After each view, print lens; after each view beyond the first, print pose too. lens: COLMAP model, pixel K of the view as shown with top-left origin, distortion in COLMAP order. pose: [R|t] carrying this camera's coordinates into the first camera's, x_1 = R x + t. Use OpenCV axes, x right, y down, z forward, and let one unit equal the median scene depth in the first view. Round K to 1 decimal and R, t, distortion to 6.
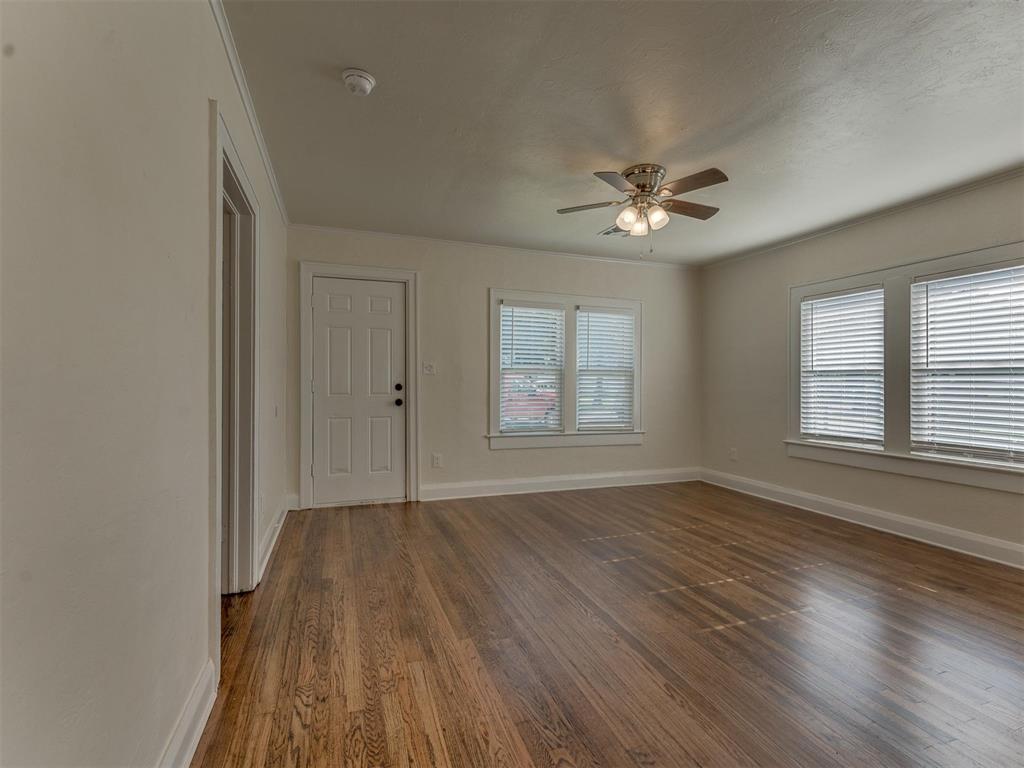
lens RADIAL K [[467.3, 0, 496.3], [0, 467.3, 385.6], [0, 0, 1]] dist [-0.002302, 0.001275]
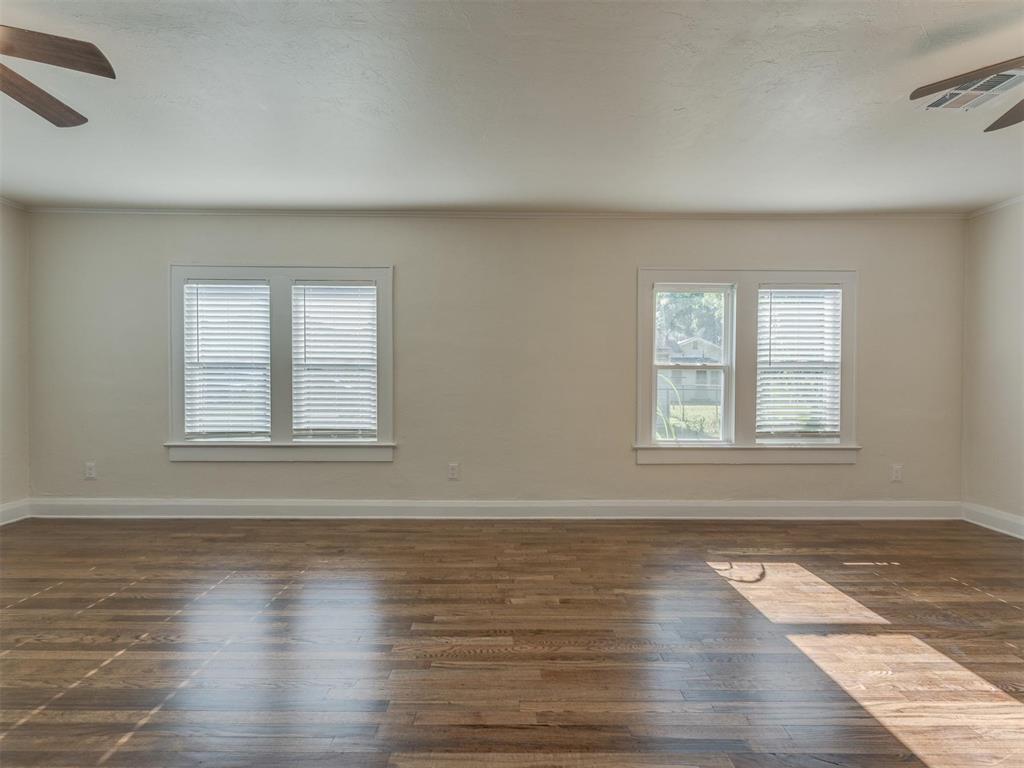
lens RADIAL K [[467.3, 0, 514.9], [0, 467.3, 383.6], [0, 0, 1]] dist [-0.002302, 0.001275]
pose [[0.316405, -0.010667, 0.948564, 0.020376], [0.004848, 0.999942, 0.009628, 0.003368], [-0.948612, 0.001553, 0.316439, 0.159410]]
